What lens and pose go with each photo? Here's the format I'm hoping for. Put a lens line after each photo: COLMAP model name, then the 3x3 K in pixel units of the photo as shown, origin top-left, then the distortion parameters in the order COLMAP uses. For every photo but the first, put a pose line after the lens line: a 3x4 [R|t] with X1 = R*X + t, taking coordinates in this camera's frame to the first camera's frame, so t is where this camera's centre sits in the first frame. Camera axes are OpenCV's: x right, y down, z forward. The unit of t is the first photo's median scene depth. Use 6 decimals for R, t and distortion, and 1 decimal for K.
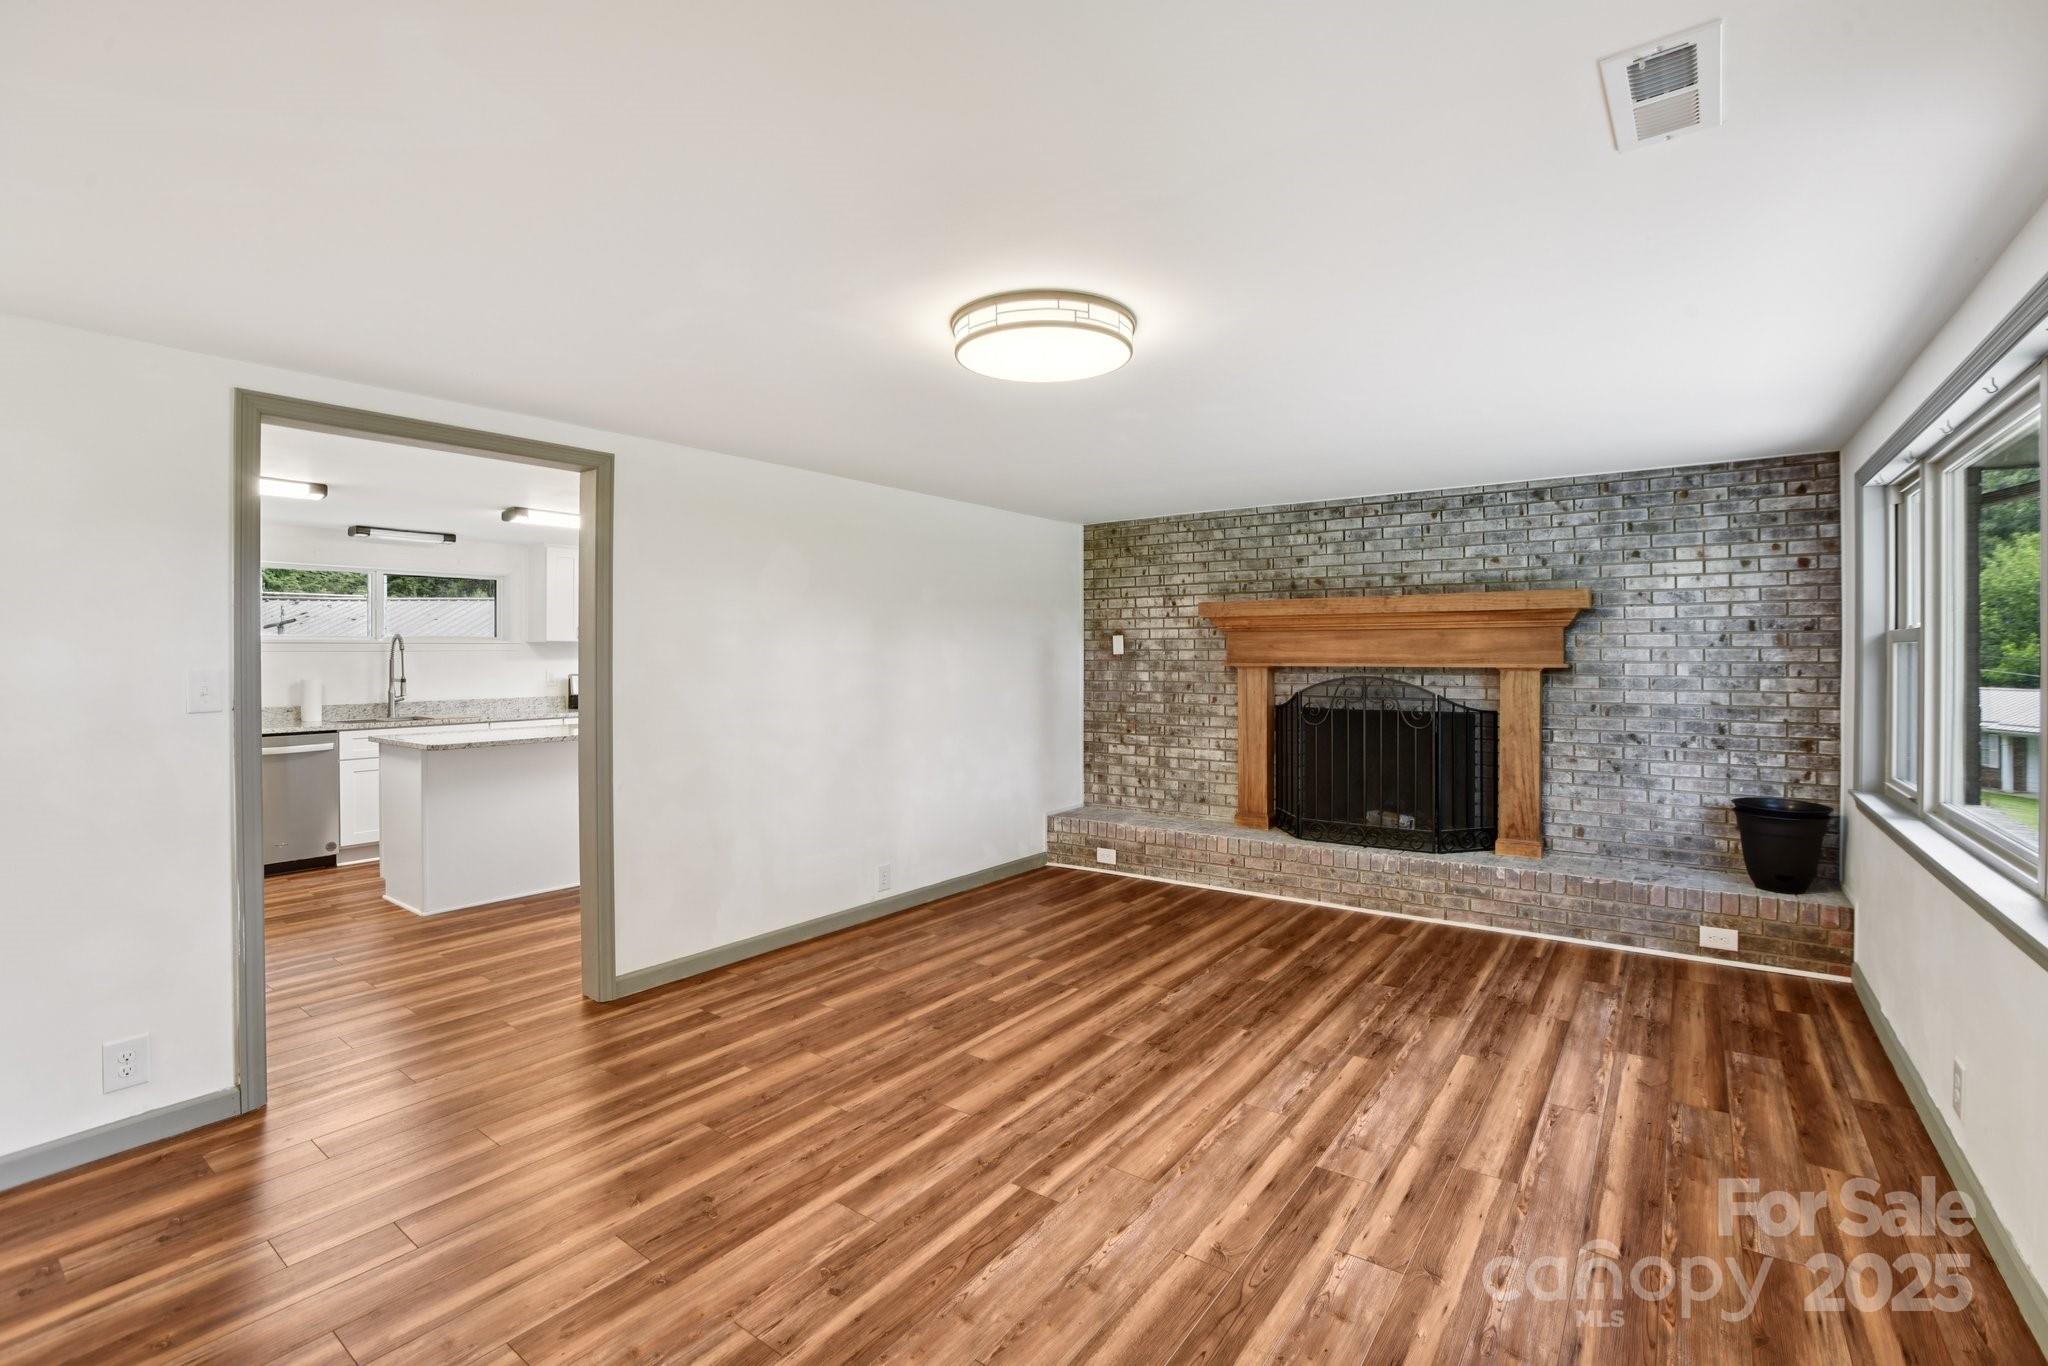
lens RADIAL K [[914.0, 0, 1032.2], [0, 914.0, 646.8], [0, 0, 1]] dist [-0.059660, 0.017458]
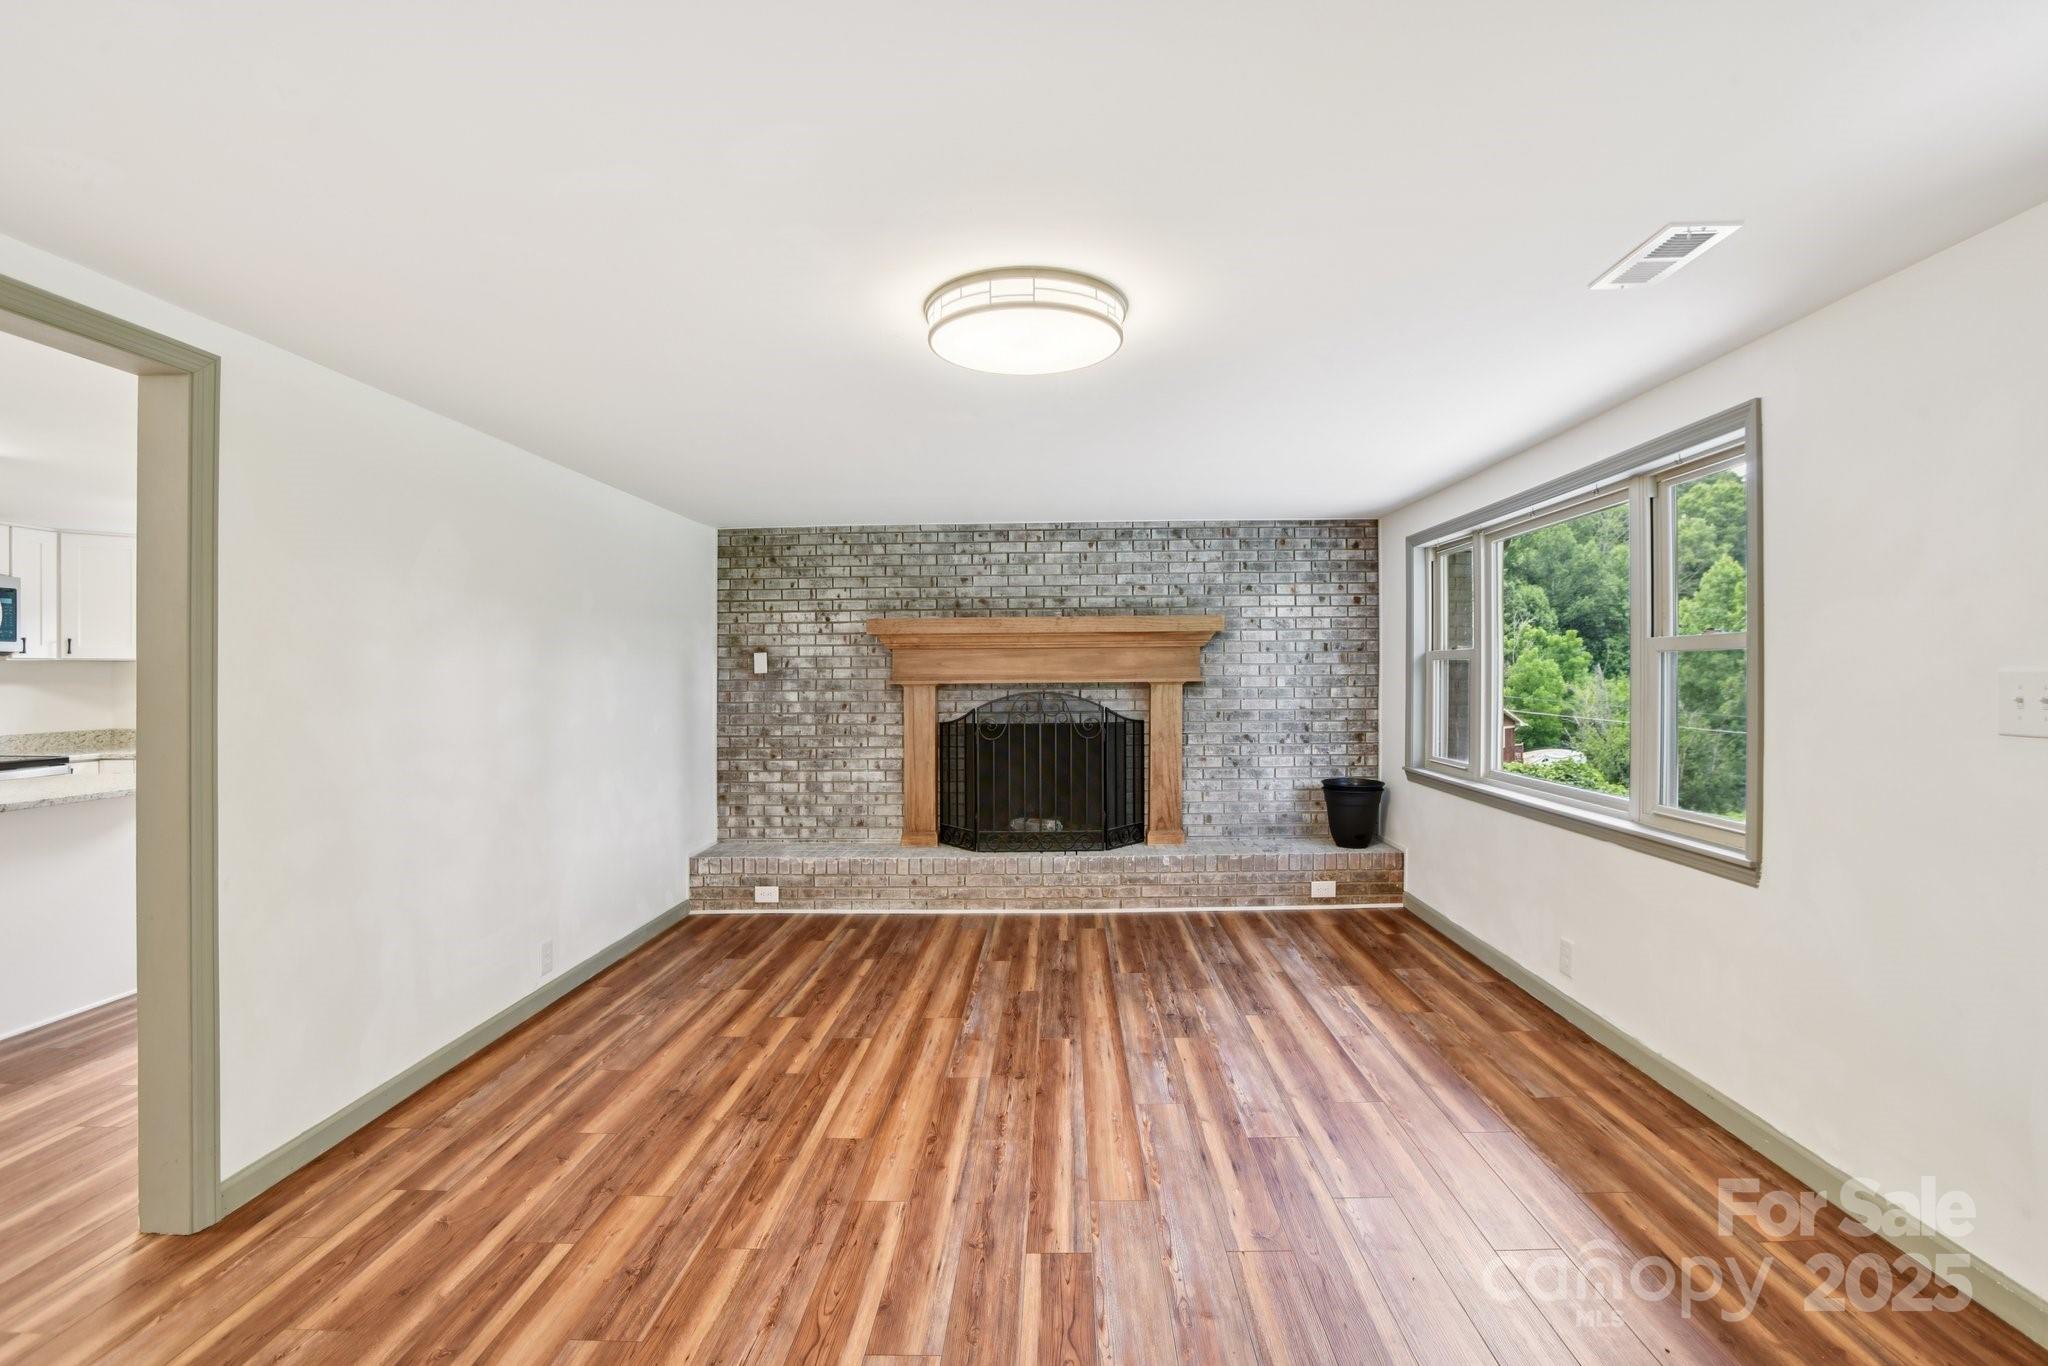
lens RADIAL K [[914.0, 0, 1038.9], [0, 914.0, 663.9], [0, 0, 1]] dist [-0.059660, 0.017458]
pose [[0.819412, -0.000068, 0.573205, -0.309282], [0.002759, 0.999989, -0.003826, 0.005123], [-0.573199, 0.004716, 0.819403, 0.148640]]
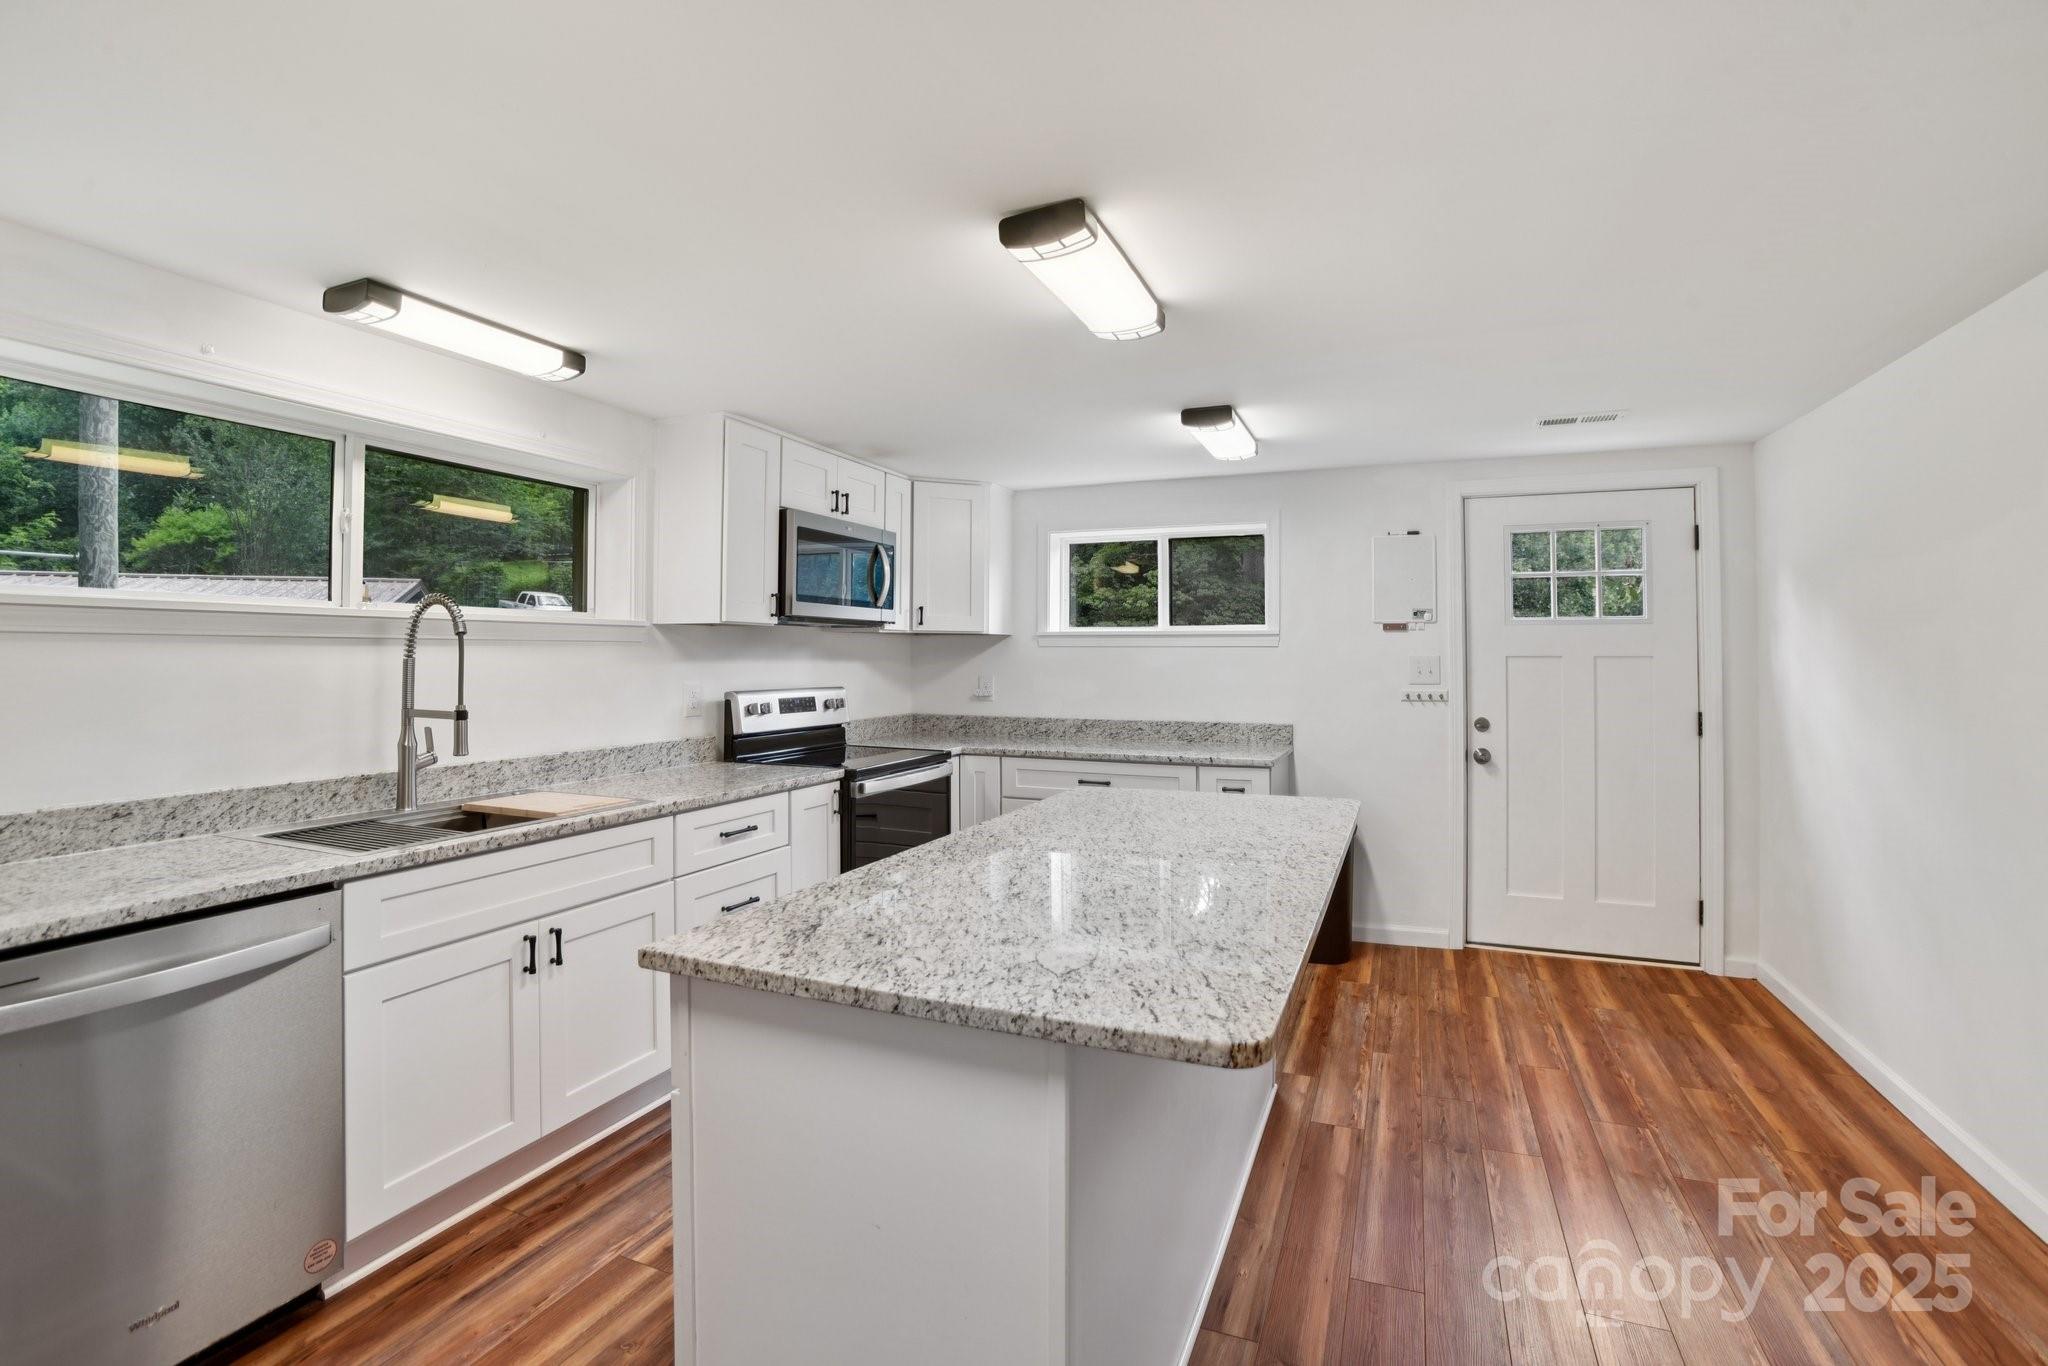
lens RADIAL K [[914.0, 0, 1032.7], [0, 914.0, 642.2], [0, 0, 1]] dist [-0.059660, 0.017458]
pose [[0.968877, 0.009195, 0.247371, -0.900843], [-0.006153, 0.999896, -0.013067, 0.016418], [-0.247465, 0.011138, 0.968833, 0.906680]]
